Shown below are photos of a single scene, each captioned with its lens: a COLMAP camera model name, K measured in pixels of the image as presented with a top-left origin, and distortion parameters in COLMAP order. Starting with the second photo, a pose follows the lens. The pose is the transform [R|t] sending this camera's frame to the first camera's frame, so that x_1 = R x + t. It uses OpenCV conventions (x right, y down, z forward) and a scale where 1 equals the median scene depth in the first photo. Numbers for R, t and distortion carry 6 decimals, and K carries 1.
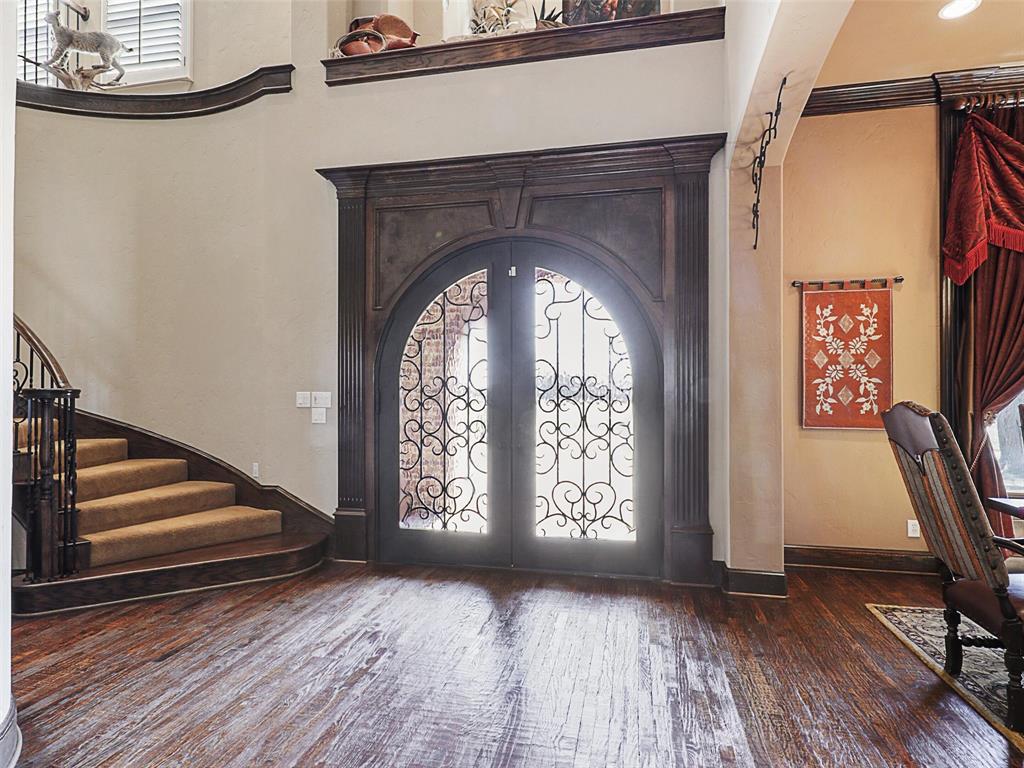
lens RADIAL K [[567.9, 0, 513.3], [0, 567.9, 384.8], [0, 0, 1]] dist [0.001902, 0.000568]
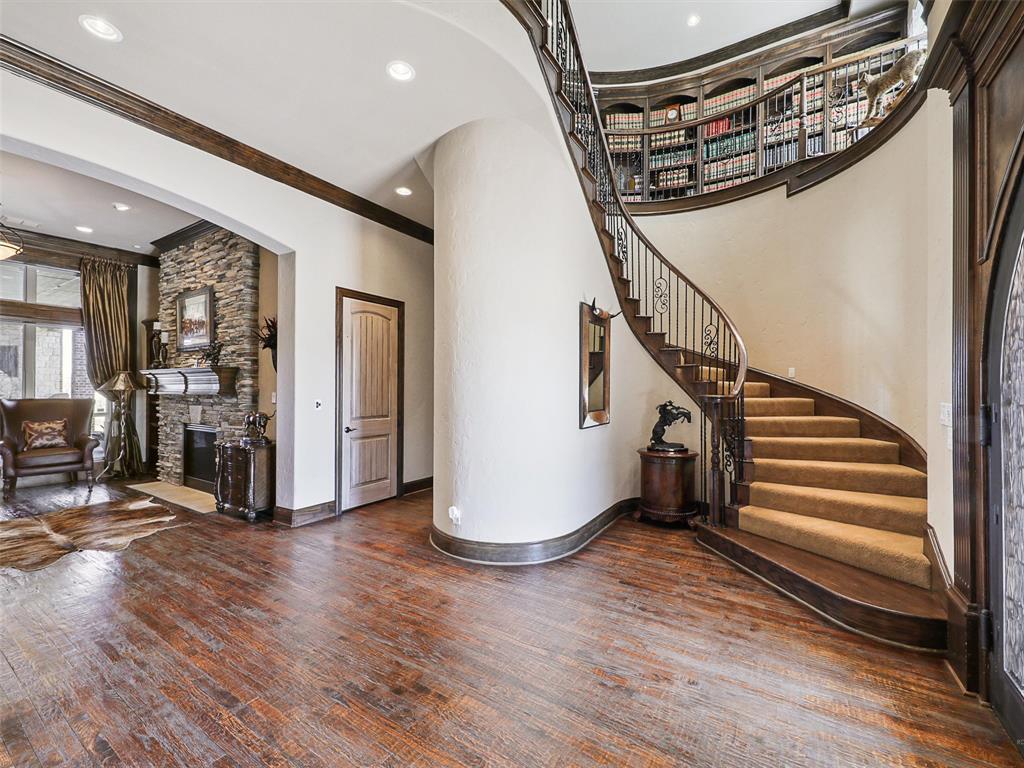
lens RADIAL K [[448.3, 0, 509.8], [0, 448.3, 386.1], [0, 0, 1]] dist [-0.002319, -0.000290]
pose [[-0.353878, -0.007541, -0.935261, 0.442627], [-0.002131, 0.999971, -0.007256, 0.005193], [0.935289, -0.000575, -0.353884, 0.966598]]
